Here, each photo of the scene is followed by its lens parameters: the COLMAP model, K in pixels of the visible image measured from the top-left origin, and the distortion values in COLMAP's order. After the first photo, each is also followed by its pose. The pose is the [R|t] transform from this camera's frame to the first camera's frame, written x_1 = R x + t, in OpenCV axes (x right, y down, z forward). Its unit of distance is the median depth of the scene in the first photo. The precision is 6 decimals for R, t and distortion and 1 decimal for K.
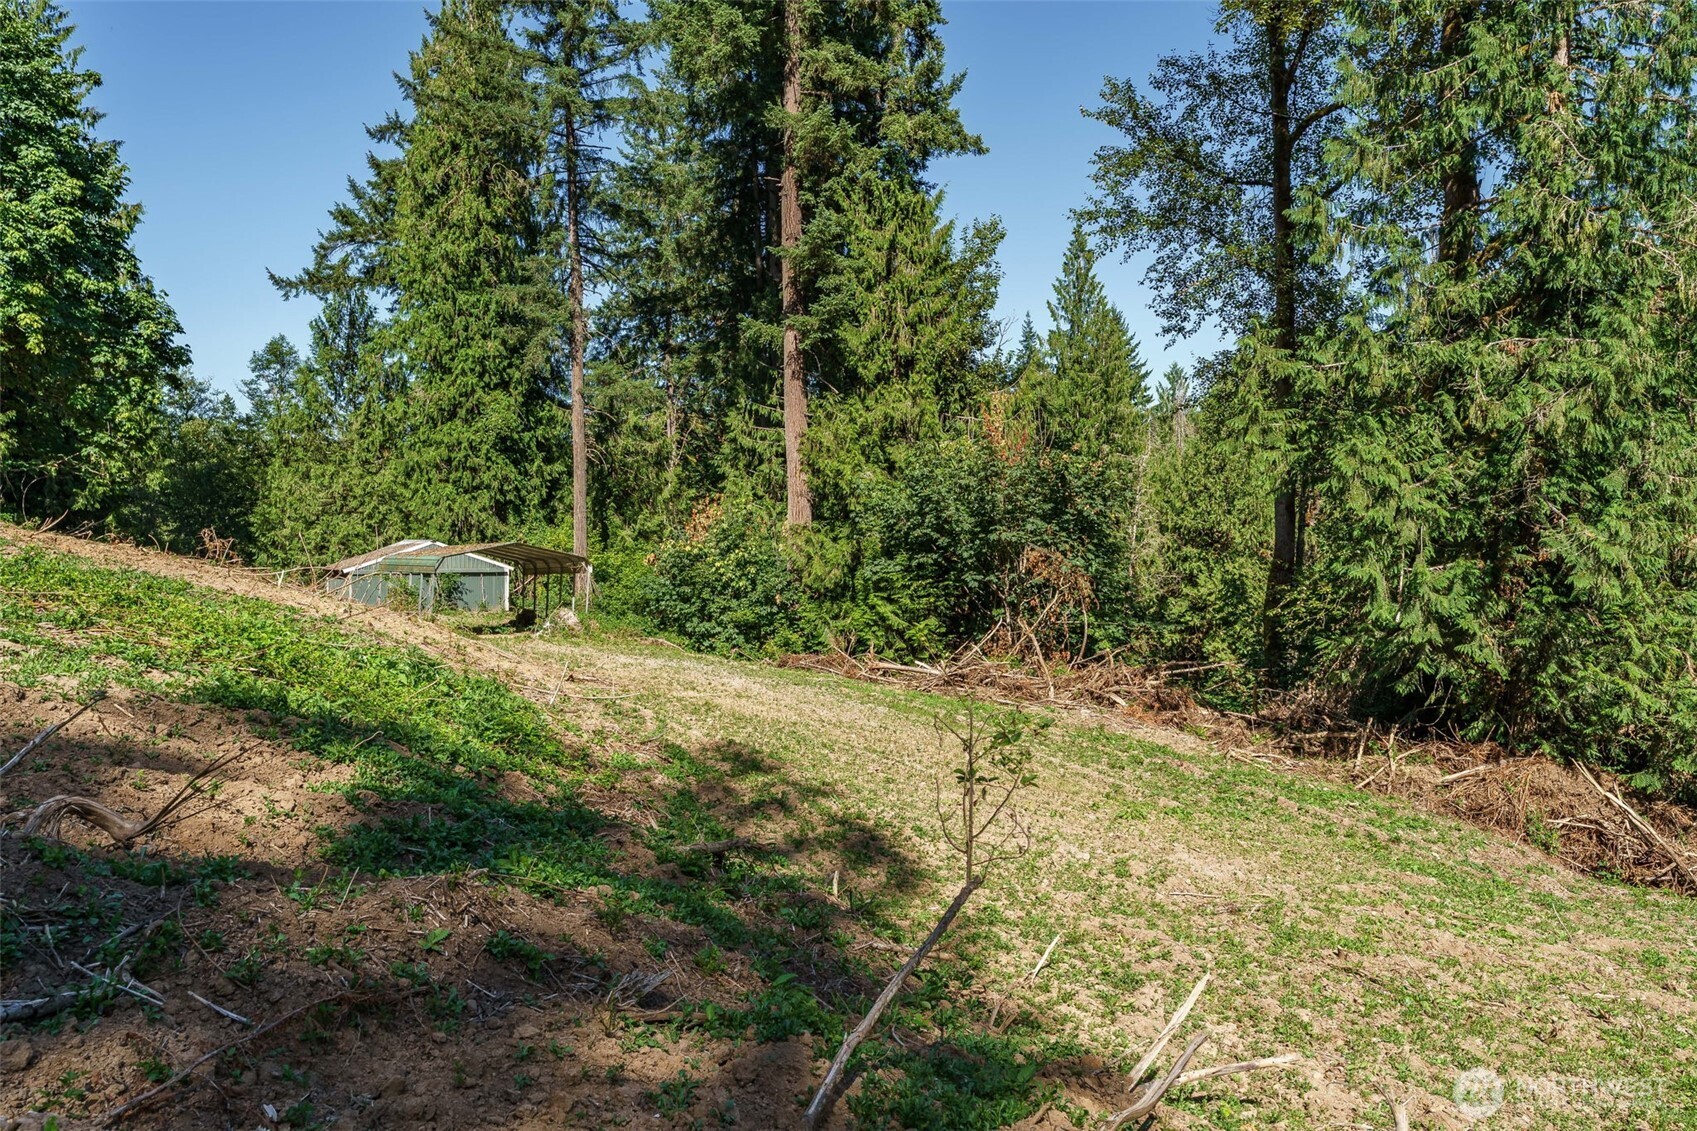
lens RADIAL K [[1155.3, 0, 848.2], [0, 1155.3, 558.0], [0, 0, 1]] dist [-0.001260, -0.001993]
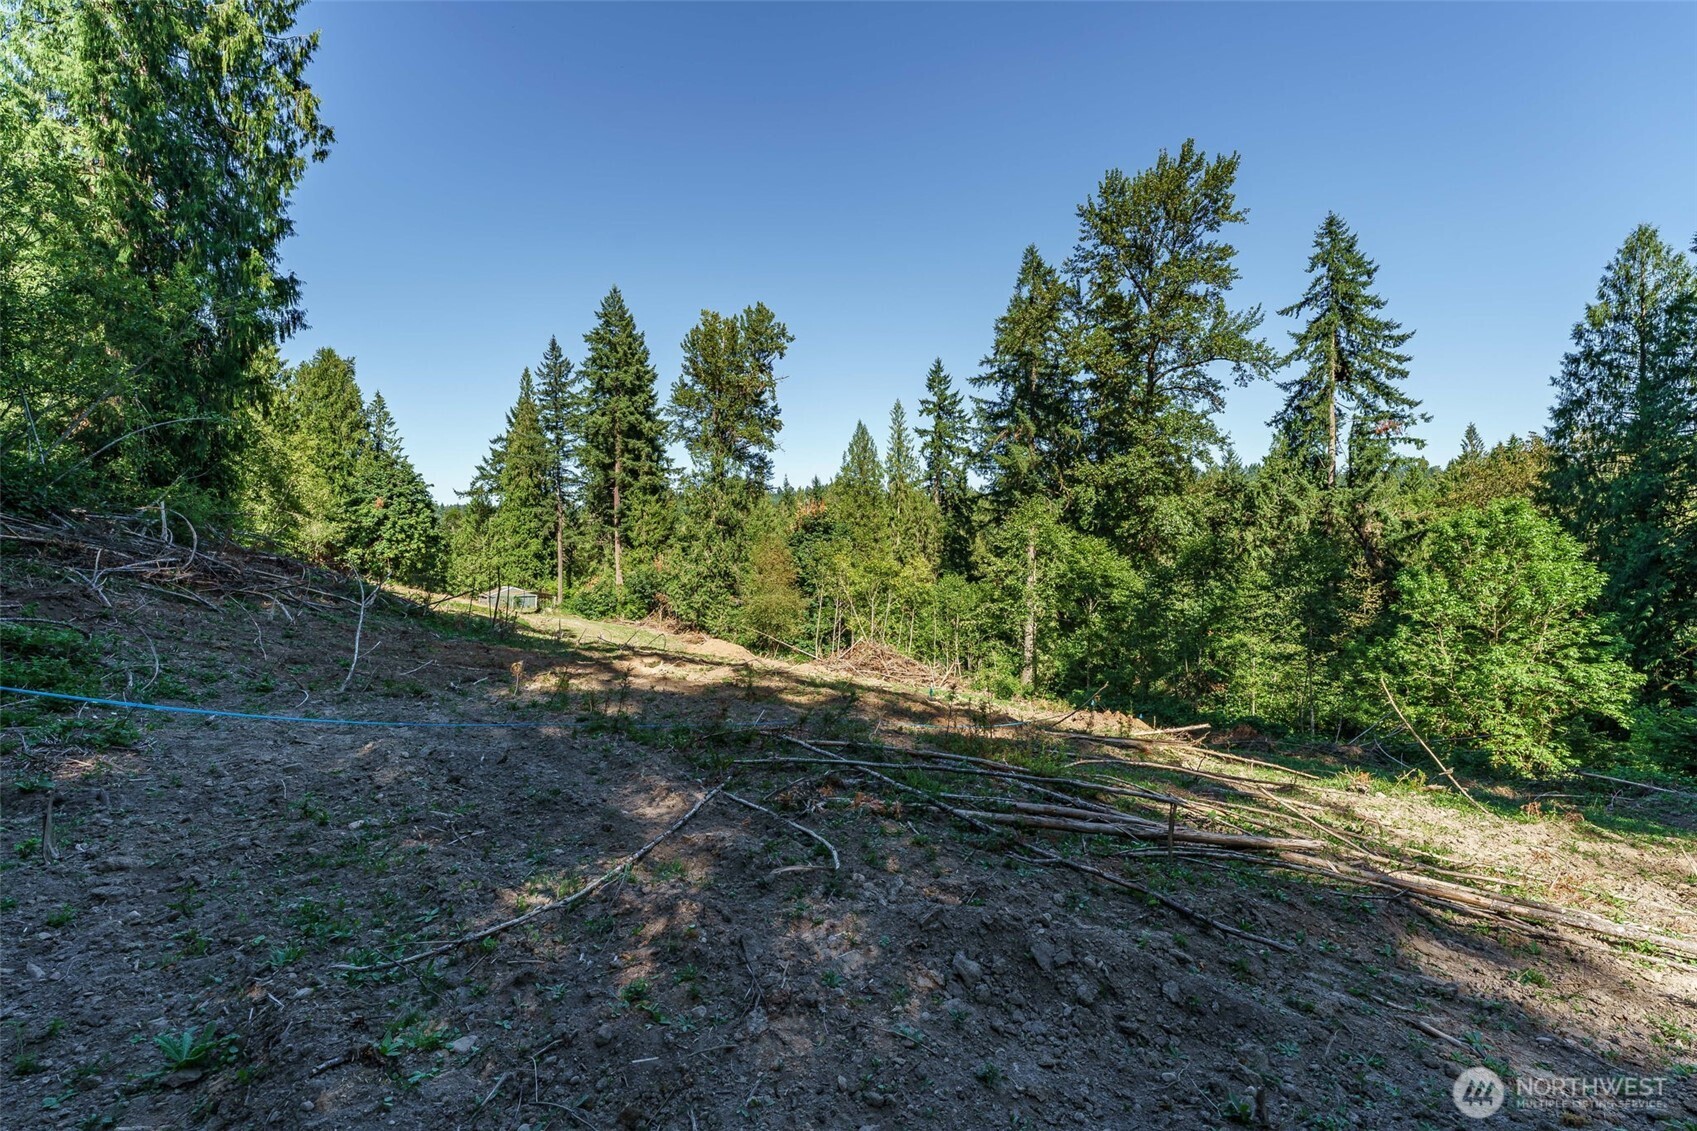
lens RADIAL K [[696.8, 0, 849.1], [0, 696.8, 560.3], [0, 0, 1]] dist [-0.000282, -0.000281]
pose [[0.994143, 0.004666, 0.107970, 0.357505], [-0.002895, 0.999859, -0.016554, -0.056312], [-0.108032, 0.016145, 0.994016, -1.018921]]
